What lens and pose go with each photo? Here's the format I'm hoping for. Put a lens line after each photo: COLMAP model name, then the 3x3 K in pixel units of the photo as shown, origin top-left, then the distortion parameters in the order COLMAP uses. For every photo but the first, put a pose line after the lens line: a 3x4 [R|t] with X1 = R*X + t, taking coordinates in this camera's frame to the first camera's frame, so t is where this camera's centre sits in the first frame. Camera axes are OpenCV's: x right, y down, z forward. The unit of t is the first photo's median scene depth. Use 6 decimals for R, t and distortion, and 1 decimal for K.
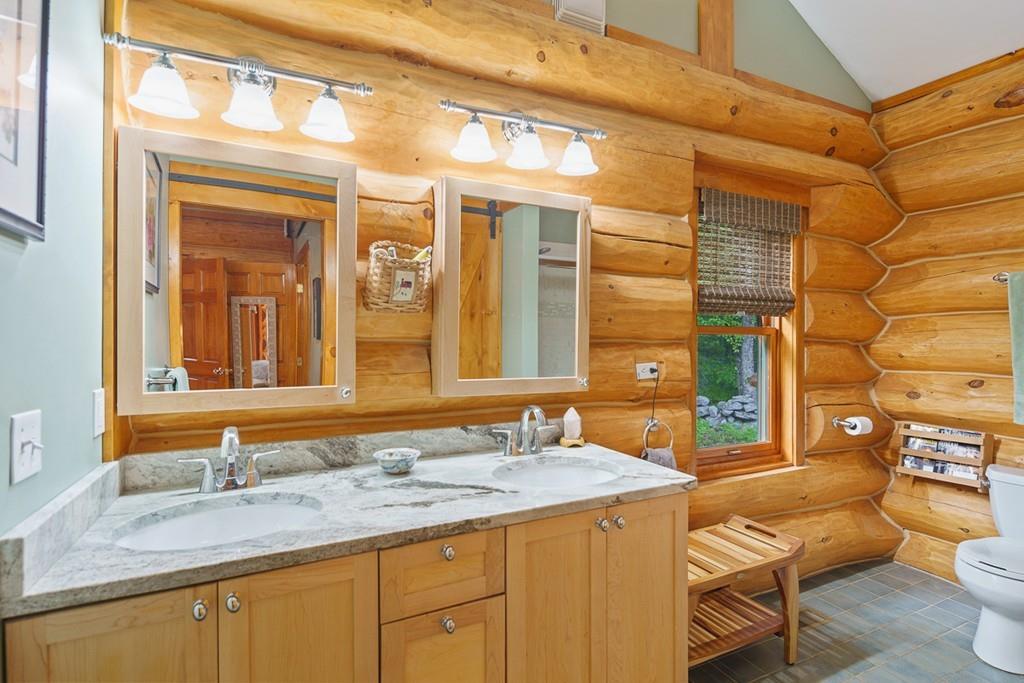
lens RADIAL K [[503.0, 0, 512.0], [0, 503.0, 341.5], [0, 0, 1]] dist [-0.003810, -0.000747]
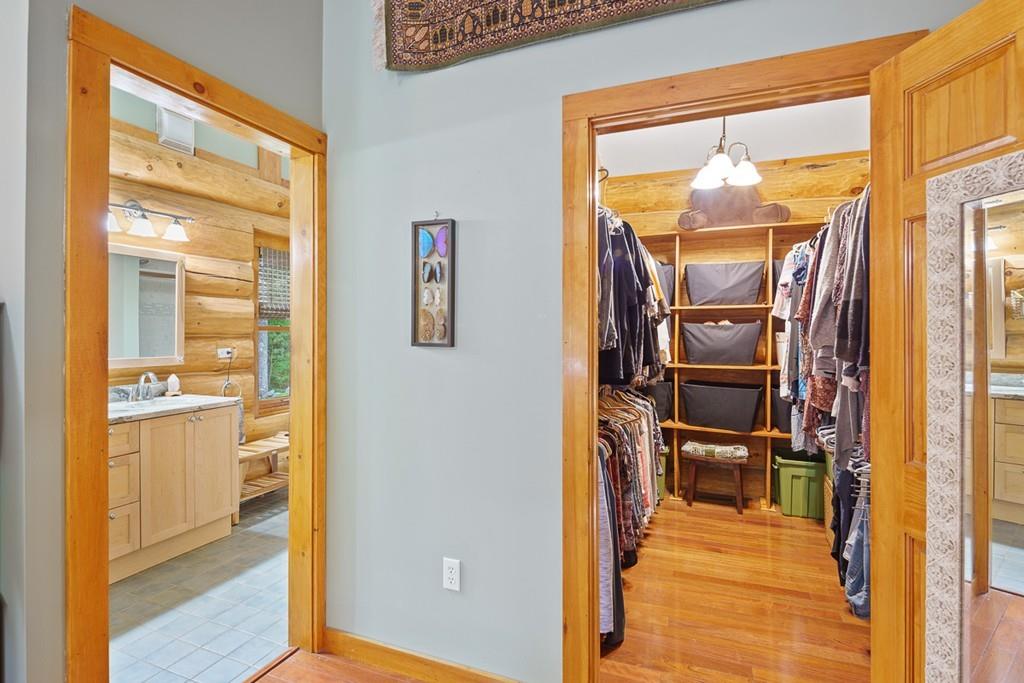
lens RADIAL K [[503.0, 0, 512.0], [0, 503.0, 341.5], [0, 0, 1]] dist [-0.003810, -0.000747]
pose [[0.748260, -0.010473, 0.663322, -0.139110], [0.000303, 0.999881, 0.015445, -0.006905], [-0.663405, -0.011356, 0.748174, -0.967378]]
